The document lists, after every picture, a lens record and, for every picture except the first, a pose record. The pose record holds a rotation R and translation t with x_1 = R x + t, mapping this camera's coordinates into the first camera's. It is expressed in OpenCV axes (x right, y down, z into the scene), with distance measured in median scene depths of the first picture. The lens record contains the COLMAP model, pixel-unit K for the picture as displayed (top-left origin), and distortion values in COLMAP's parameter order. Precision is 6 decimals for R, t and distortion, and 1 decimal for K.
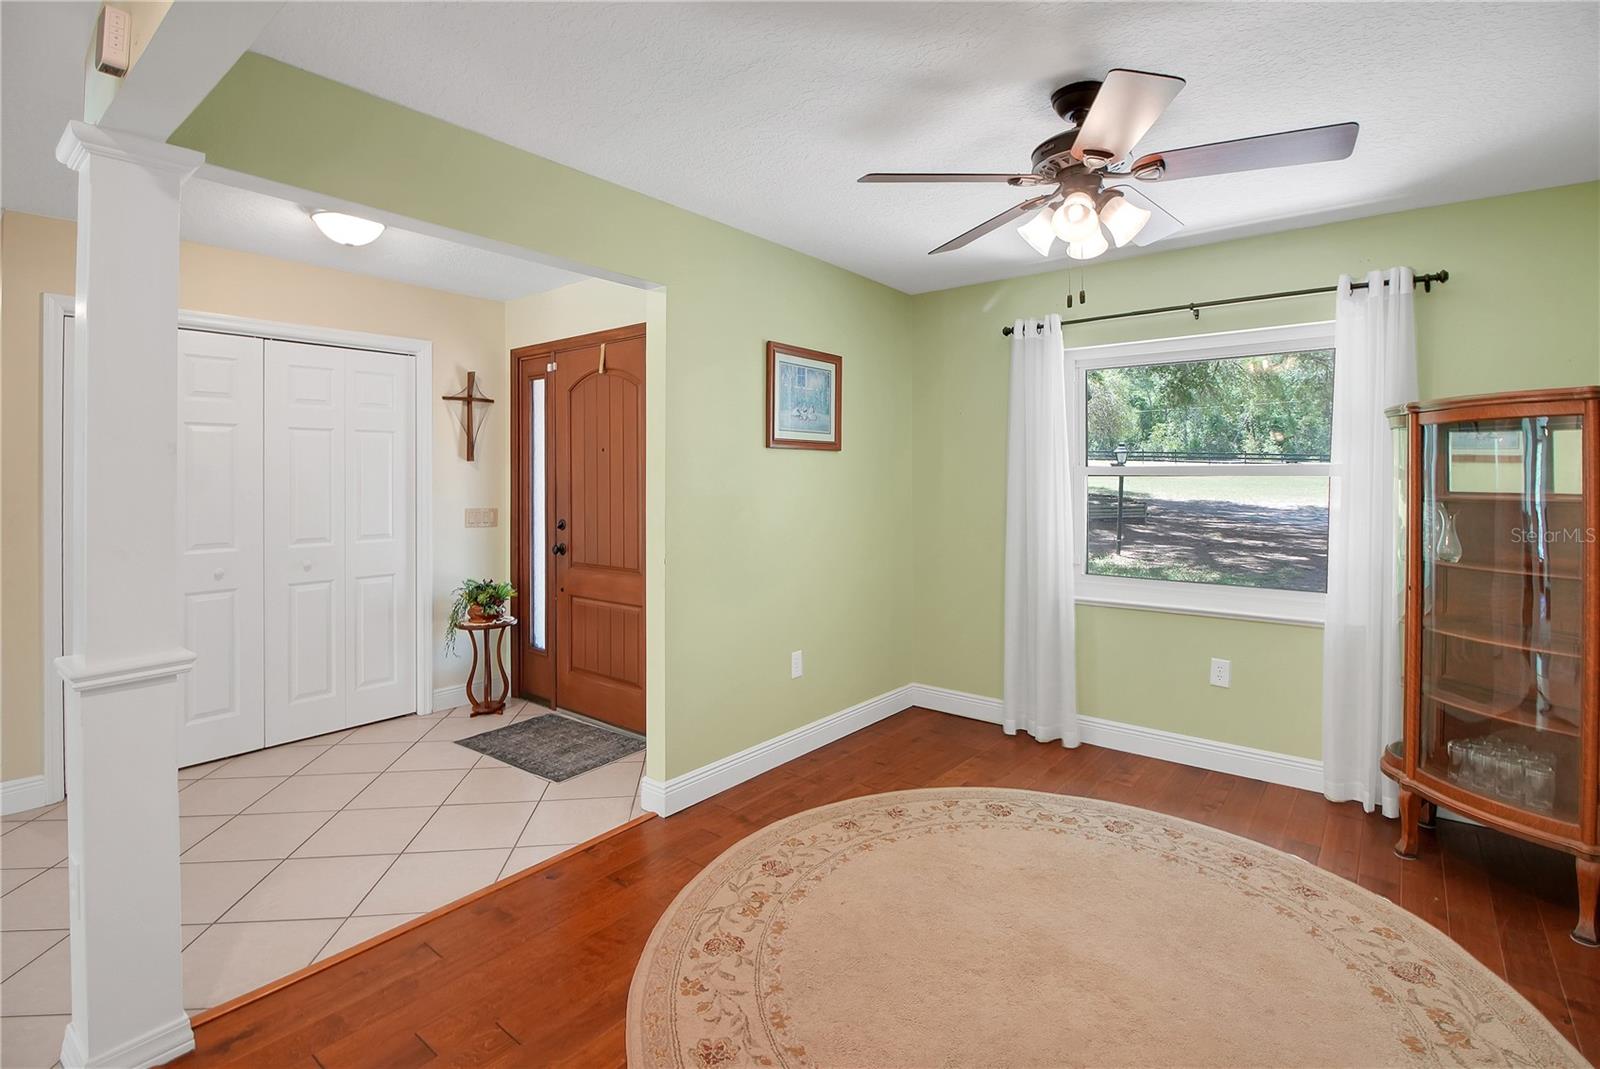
lens RADIAL K [[722.4, 0, 812.1], [0, 722.4, 473.7], [0, 0, 1]] dist [0.000113, -0.010514]
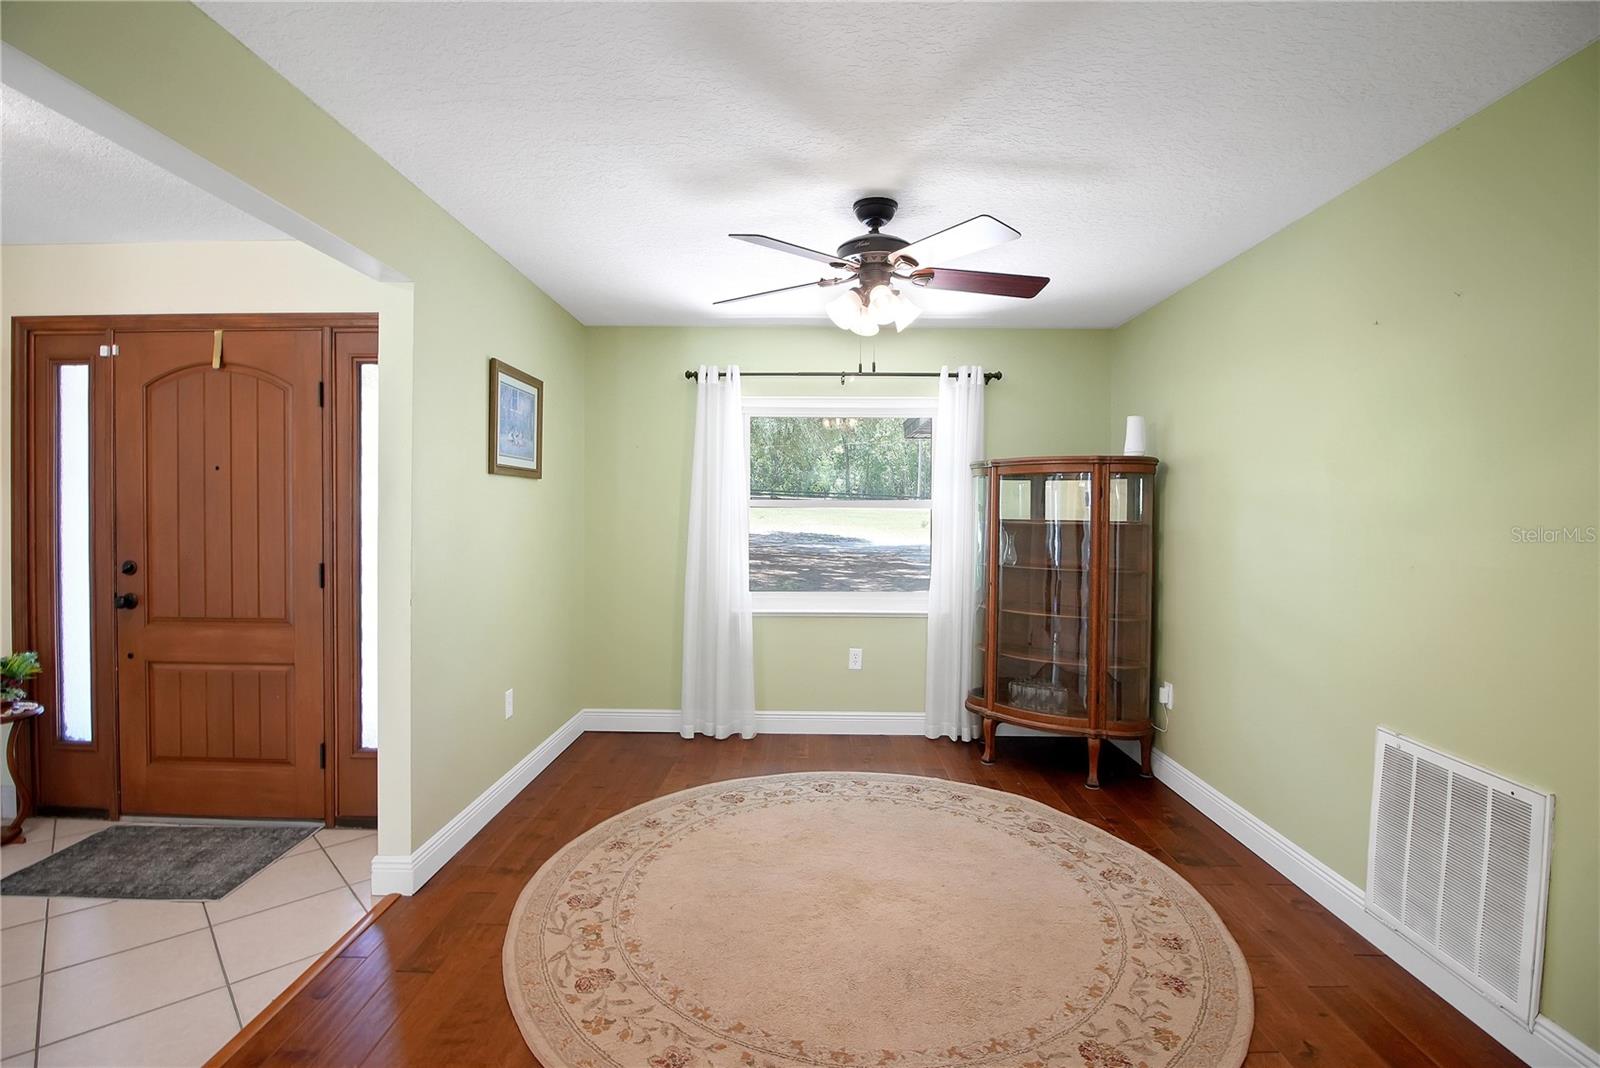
lens RADIAL K [[721.5, 0, 753.1], [0, 721.5, 515.9], [0, 0, 1]] dist [-0.001174, -0.012672]
pose [[0.811769, -0.000291, 0.583979, -0.282333], [-0.010570, 0.999829, 0.015191, 0.000080], [-0.583883, -0.018504, 0.811627, 0.045912]]
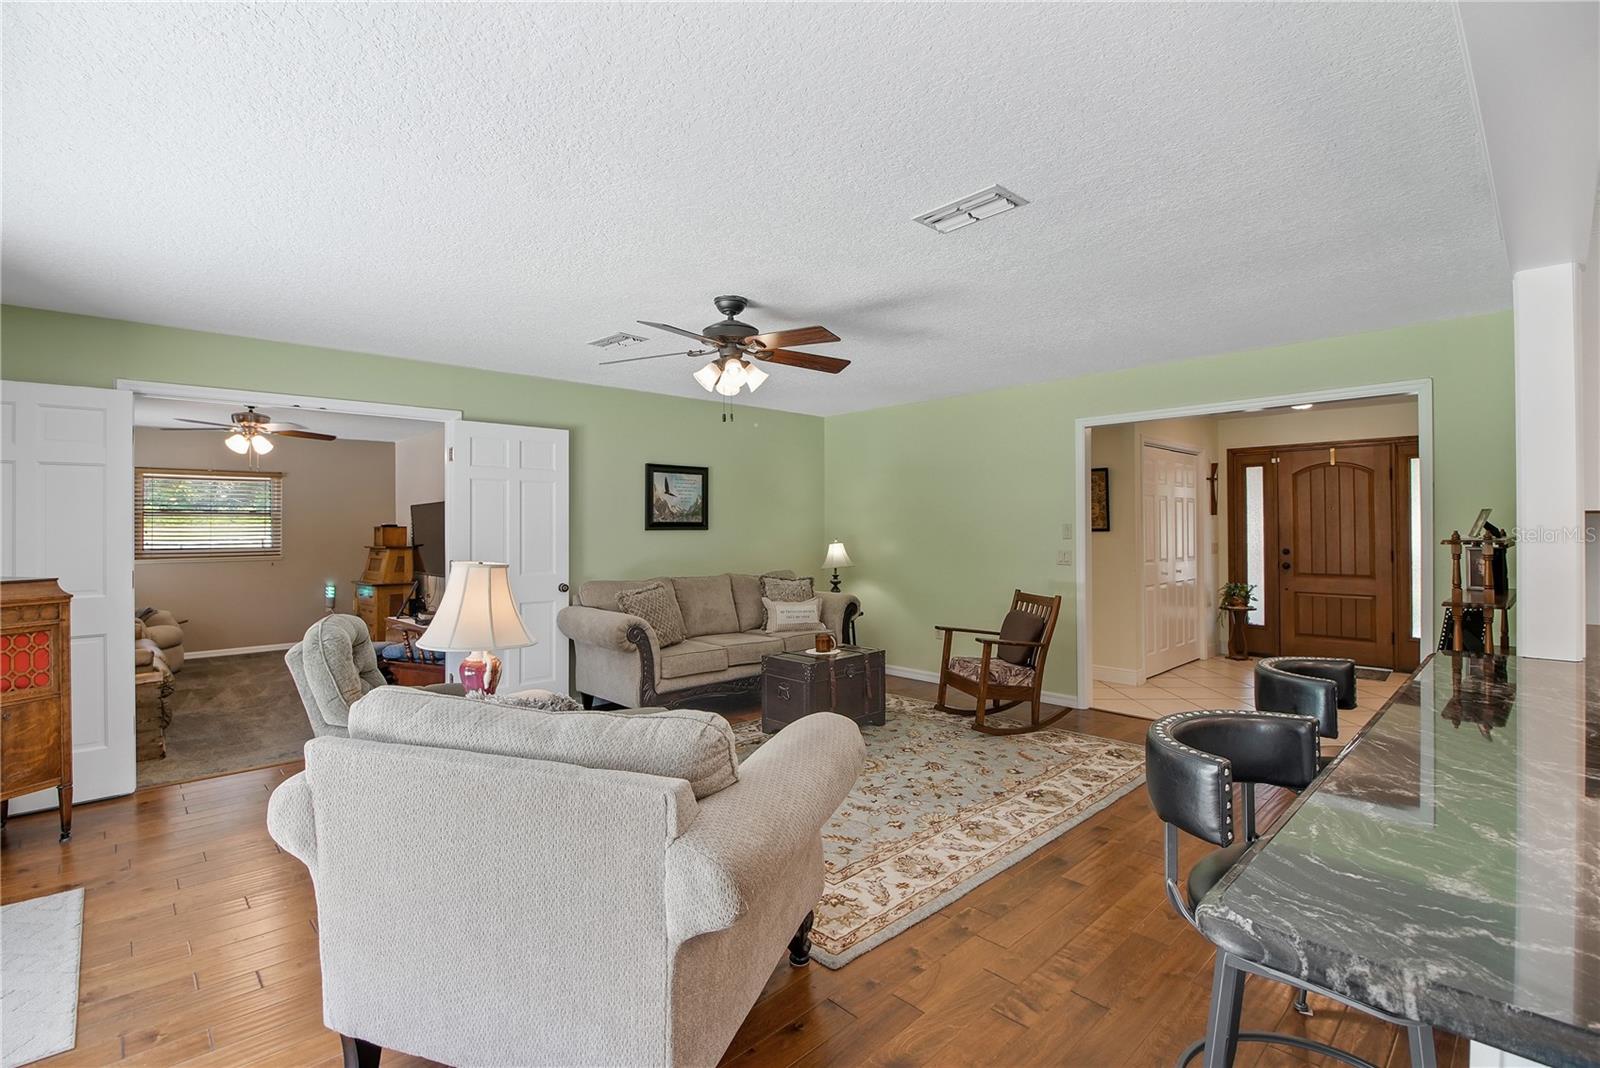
lens RADIAL K [[766.1, 0, 804.5], [0, 766.1, 517.3], [0, 0, 1]] dist [-0.002564, -0.000306]
pose [[0.983875, -0.006132, -0.178750, -1.266720], [0.004909, 0.999961, -0.007284, -0.004485], [0.178788, 0.006289, 0.983868, -1.106926]]
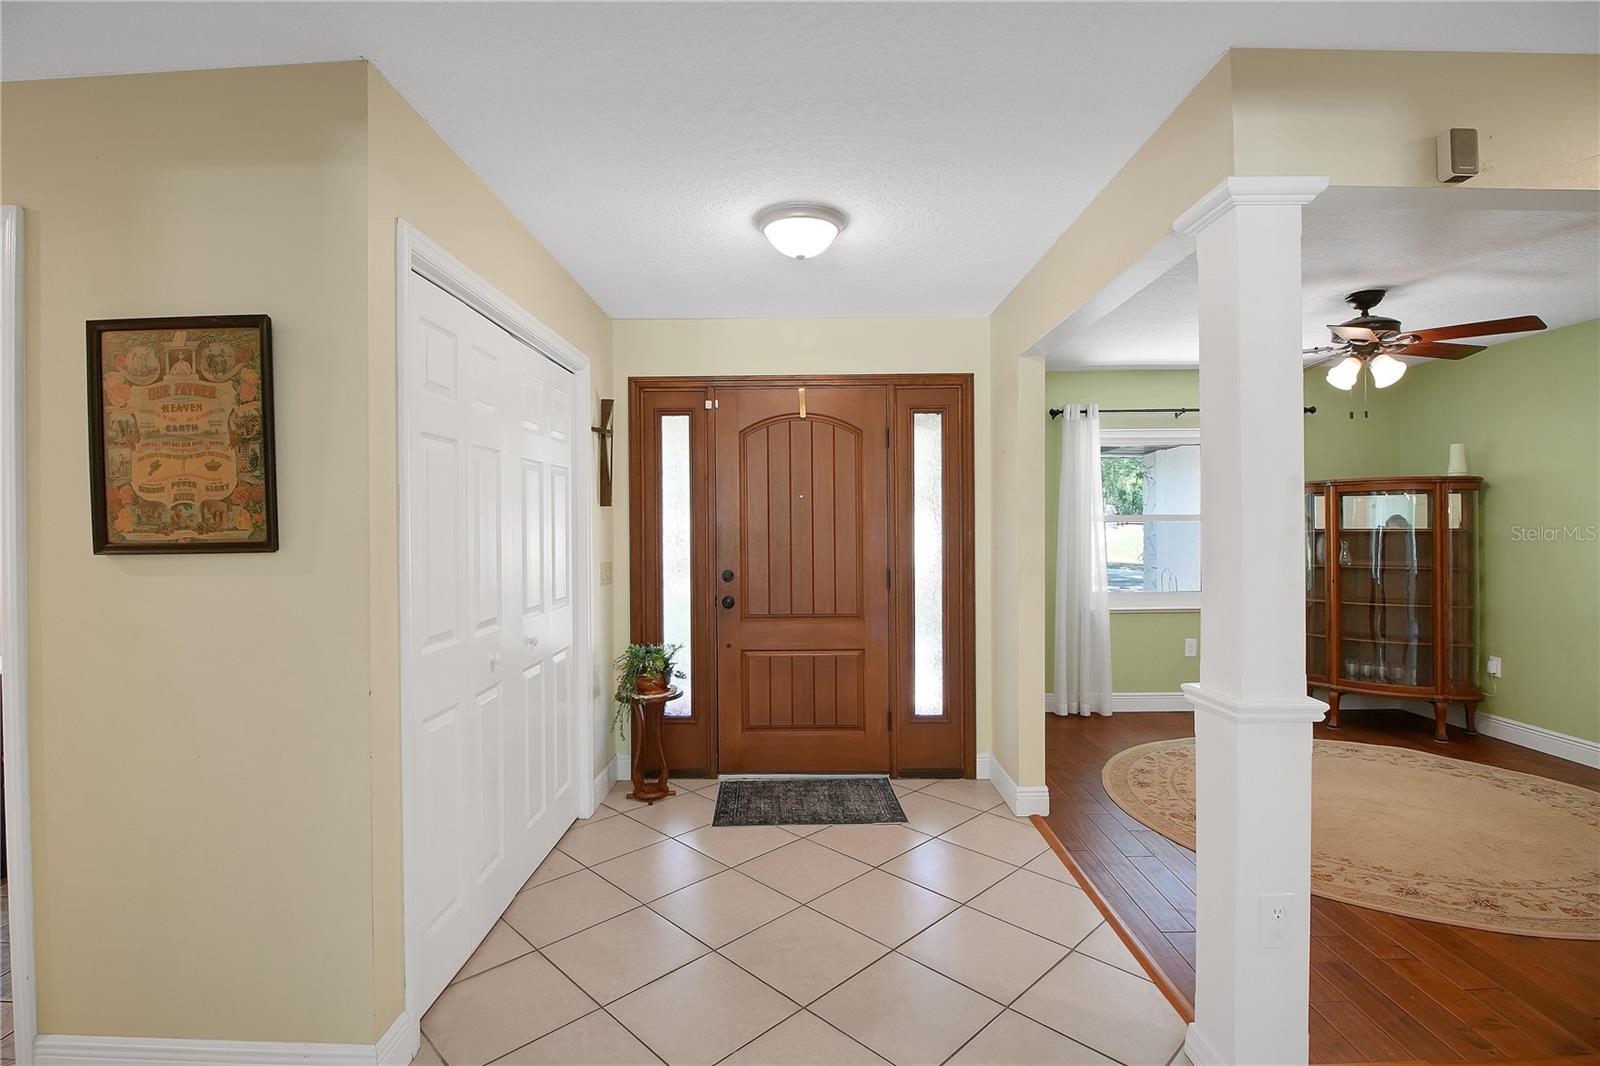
lens RADIAL K [[703.1, 0, 806.6], [0, 703.1, 525.7], [0, 0, 1]] dist [-0.003095, -0.011812]
pose [[0.810953, -0.006029, 0.585081, -0.870439], [0.004108, 0.999981, 0.004610, 0.002452], [-0.585097, -0.001335, 0.810962, 0.231028]]
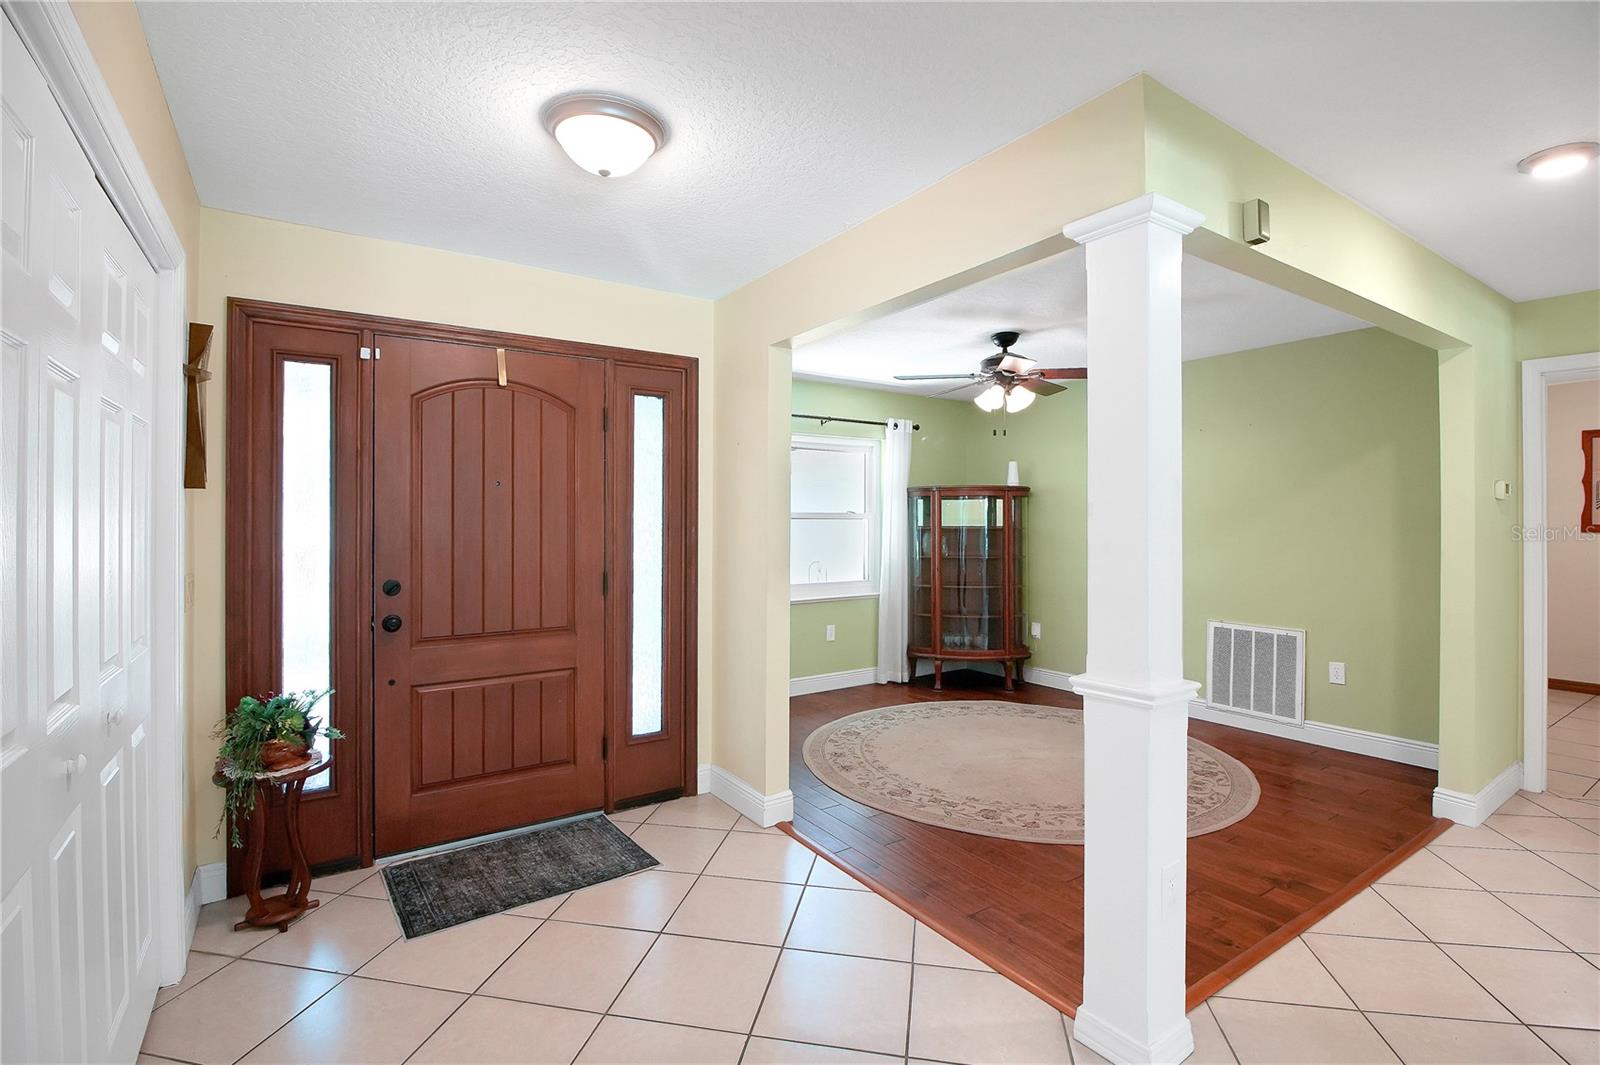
lens RADIAL K [[693.9, 0, 778.8], [0, 693.9, 517.7], [0, 0, 1]] dist [-0.001551, -0.012450]
pose [[0.366711, 0.003737, 0.930328, -0.905440], [-0.004739, 0.999986, -0.002149, 0.003936], [-0.930323, -0.003620, 0.366723, 0.459009]]
